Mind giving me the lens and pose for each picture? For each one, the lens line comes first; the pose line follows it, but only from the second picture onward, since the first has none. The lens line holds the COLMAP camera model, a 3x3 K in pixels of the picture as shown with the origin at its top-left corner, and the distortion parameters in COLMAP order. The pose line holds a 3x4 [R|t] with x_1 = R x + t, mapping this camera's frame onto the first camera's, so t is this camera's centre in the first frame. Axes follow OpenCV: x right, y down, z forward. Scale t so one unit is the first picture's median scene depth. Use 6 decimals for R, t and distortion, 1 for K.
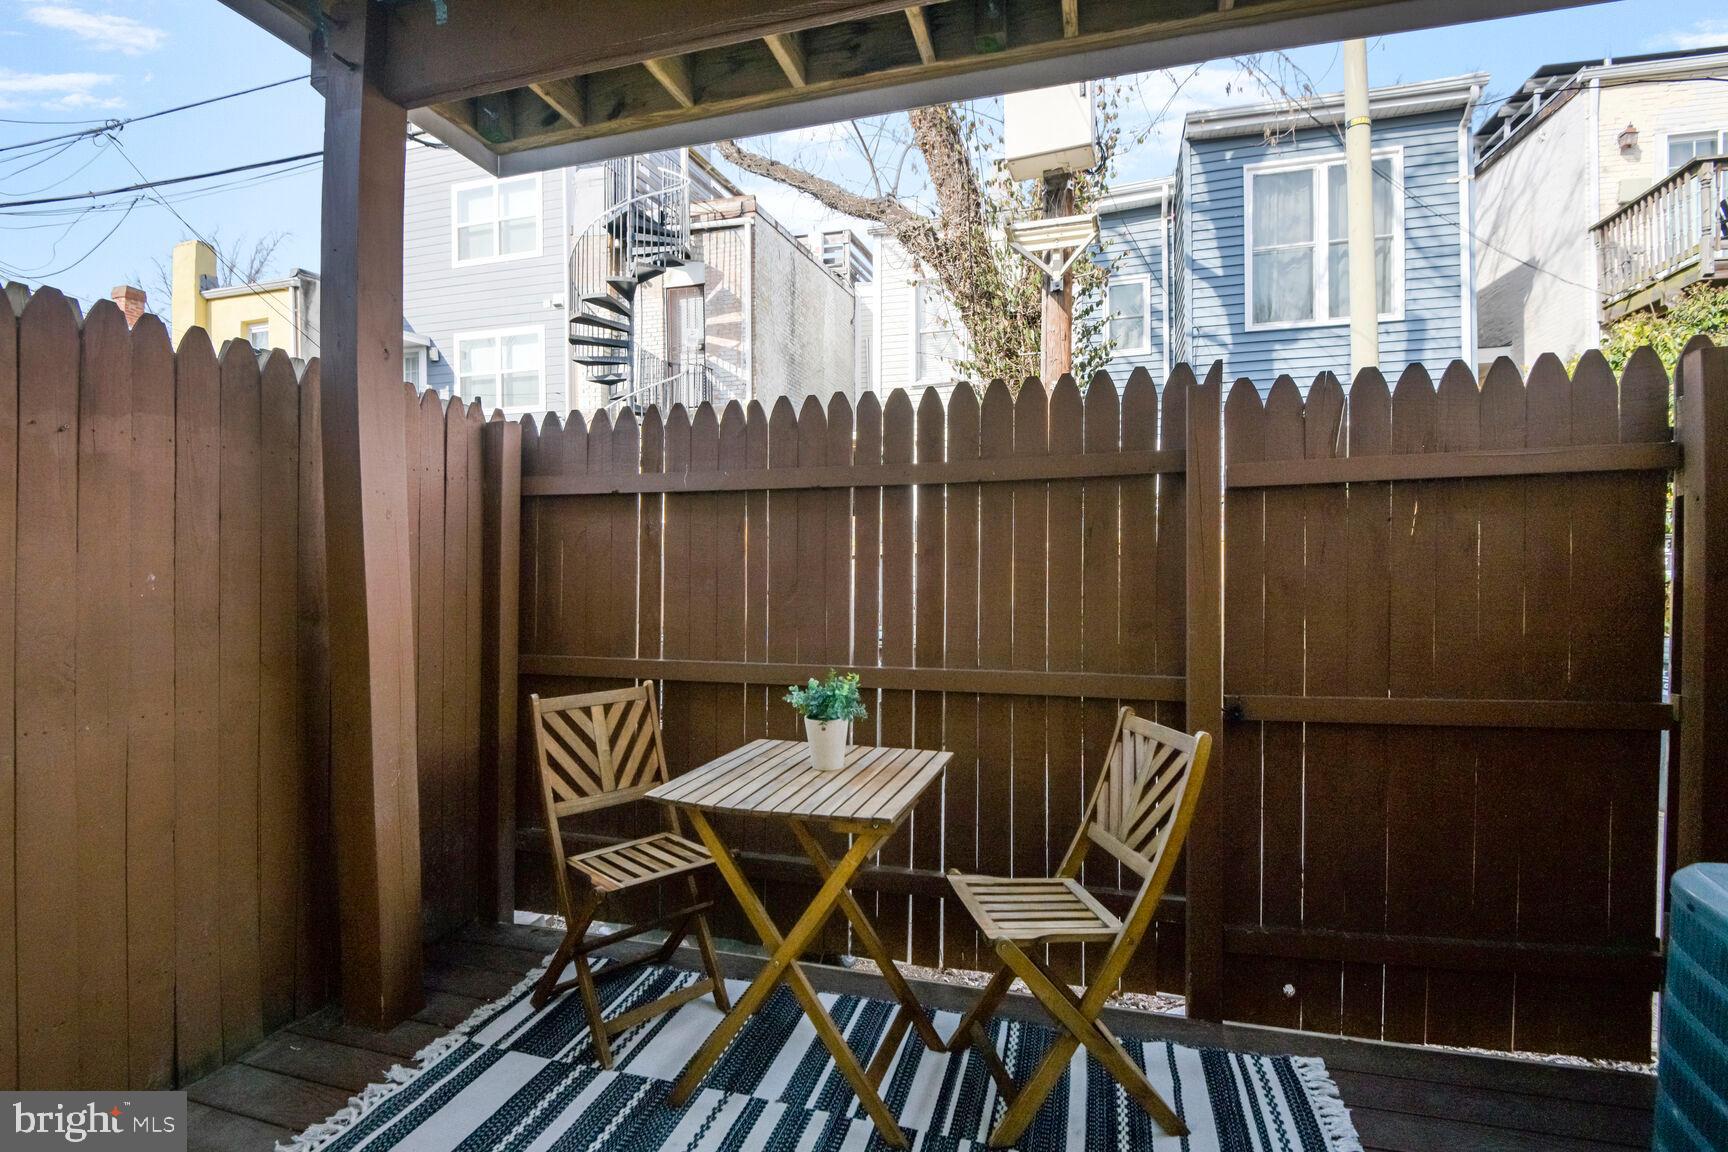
lens RADIAL K [[793.5, 0, 874.6], [0, 793.5, 571.7], [0, 0, 1]] dist [-0.004910, -0.002876]
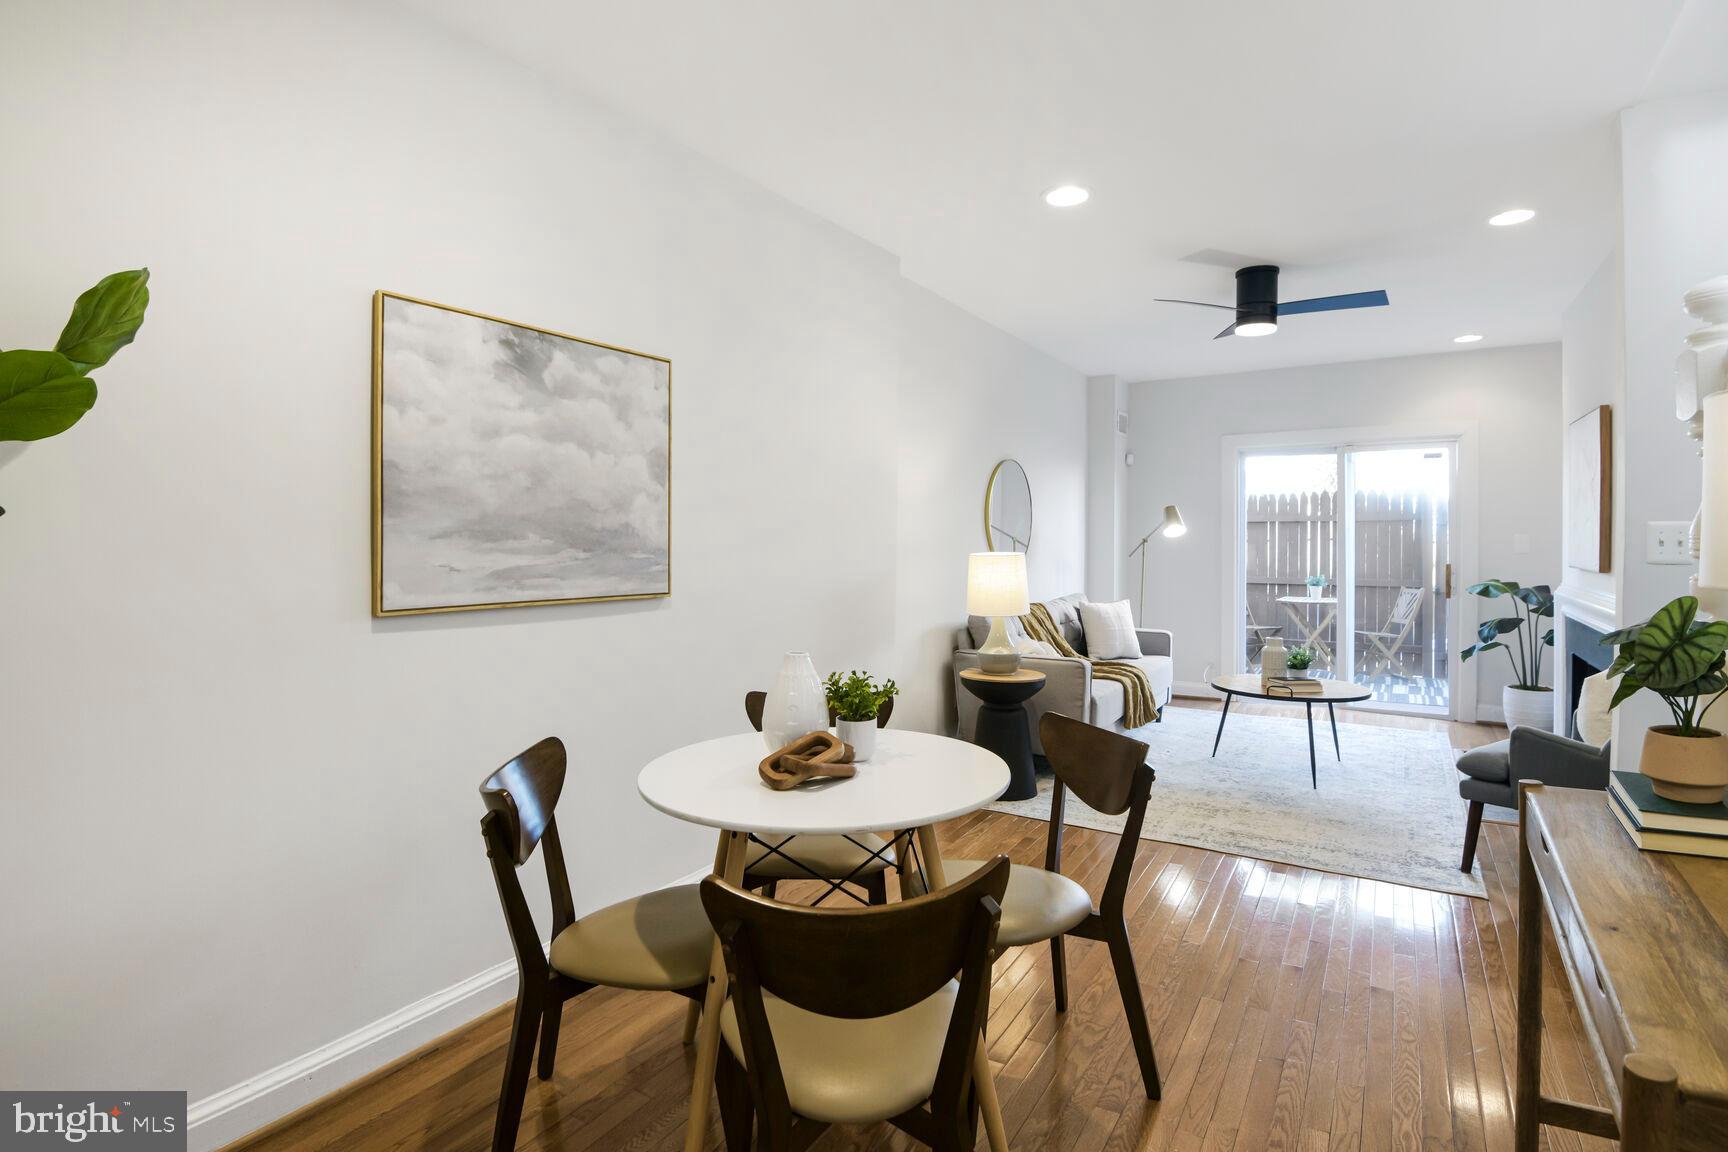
lens RADIAL K [[842.7, 0, 907.1], [0, 842.7, 541.6], [0, 0, 1]] dist [-0.002568, 0.000210]
pose [[0.967275, 0.004440, -0.253693, -0.822397], [-0.006860, 0.999939, -0.008656, 0.014277], [0.253639, 0.010113, 0.967246, -3.020483]]
